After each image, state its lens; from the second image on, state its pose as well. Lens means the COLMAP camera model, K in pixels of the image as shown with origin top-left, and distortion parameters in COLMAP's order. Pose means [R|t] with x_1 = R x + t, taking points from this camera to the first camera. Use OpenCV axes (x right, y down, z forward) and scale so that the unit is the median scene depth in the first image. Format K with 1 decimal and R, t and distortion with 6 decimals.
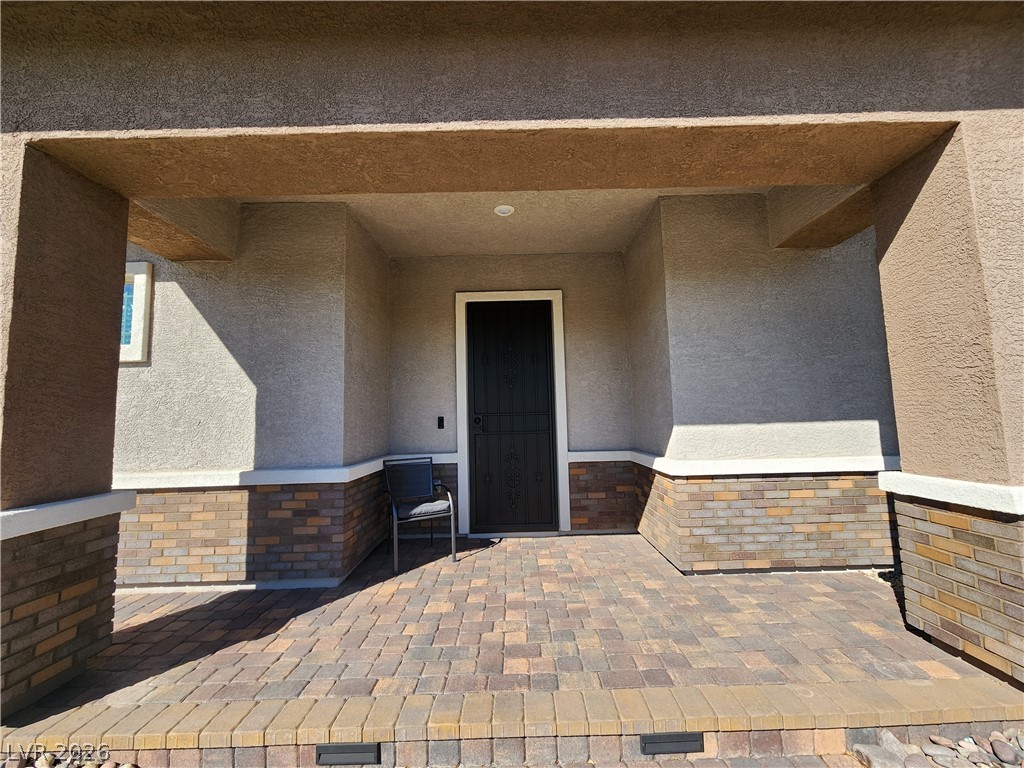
lens RADIAL K [[418.8, 0, 511.0], [0, 418.8, 381.8], [0, 0, 1]] dist [-0.000189, -0.000633]
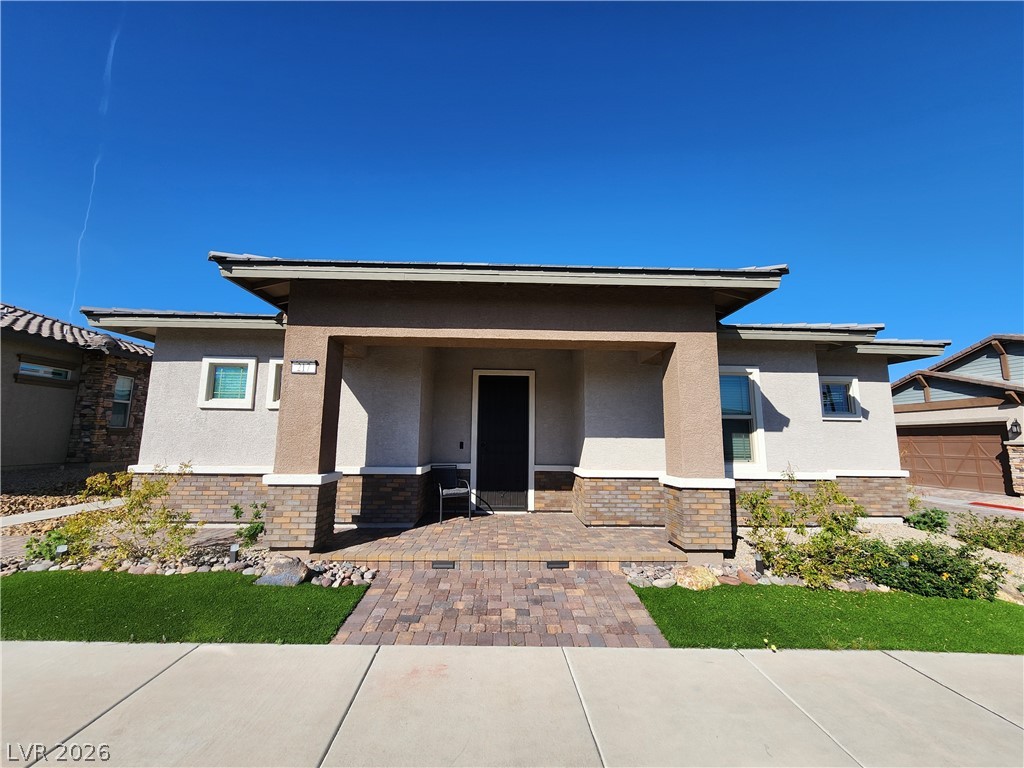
lens RADIAL K [[418.8, 0, 514.4], [0, 418.8, 382.6], [0, 0, 1]] dist [-0.000189, -0.000633]
pose [[0.998321, 0.042851, 0.038982, -0.039331], [-0.040990, 0.998037, -0.047343, -0.118547], [-0.040935, 0.045666, 0.998118, -1.009022]]
